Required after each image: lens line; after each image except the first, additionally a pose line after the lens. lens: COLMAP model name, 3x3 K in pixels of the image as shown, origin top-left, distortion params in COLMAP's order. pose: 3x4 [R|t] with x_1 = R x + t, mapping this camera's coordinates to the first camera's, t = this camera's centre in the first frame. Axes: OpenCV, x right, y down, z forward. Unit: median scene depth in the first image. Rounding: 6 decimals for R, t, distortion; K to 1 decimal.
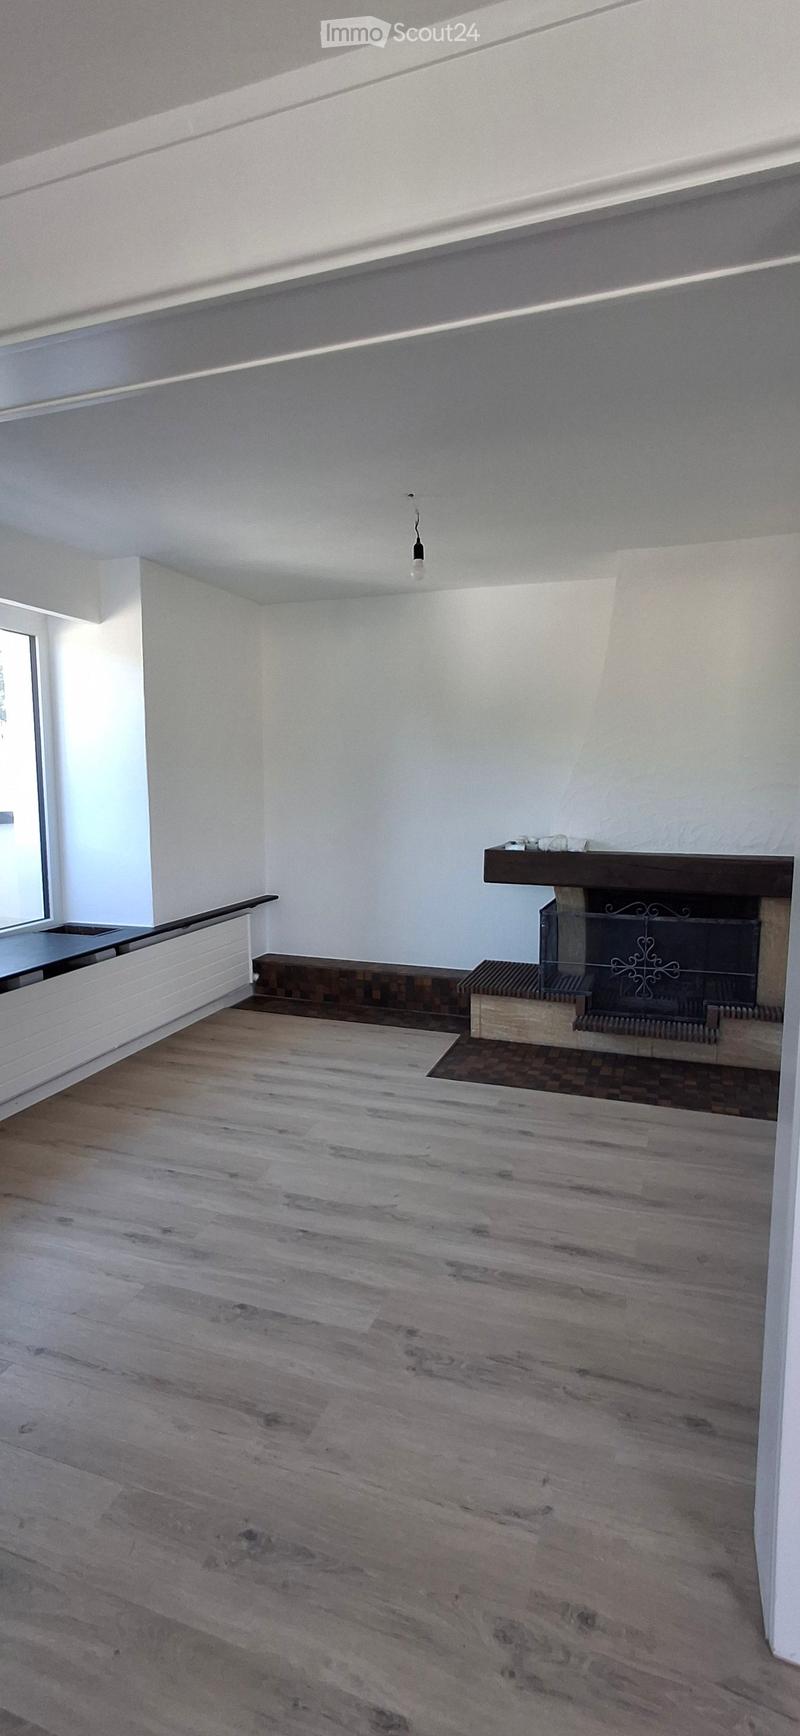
lens RADIAL K [[804.6, 0, 379.4], [0, 804.6, 866.0], [0, 0, 1]] dist [-0.002850, 0.000089]
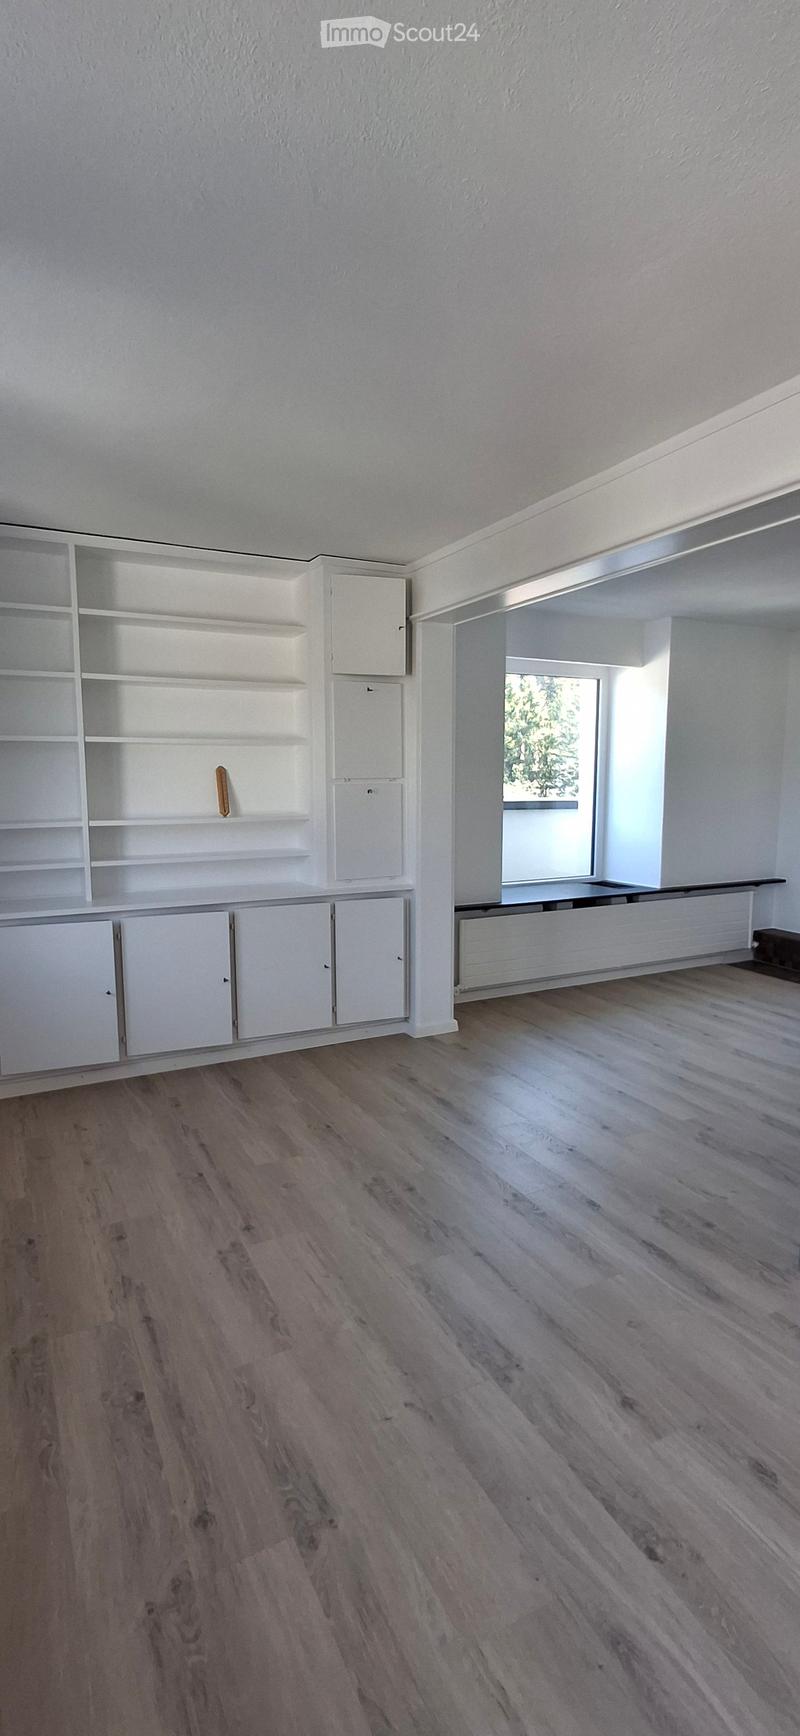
lens RADIAL K [[804.6, 0, 379.4], [0, 804.6, 866.0], [0, 0, 1]] dist [-0.002850, 0.000089]
pose [[0.725789, 0.087660, -0.682310, 0.310713], [-0.079584, 0.995888, 0.043293, 0.017313], [0.683299, 0.022879, 0.729780, -0.329030]]
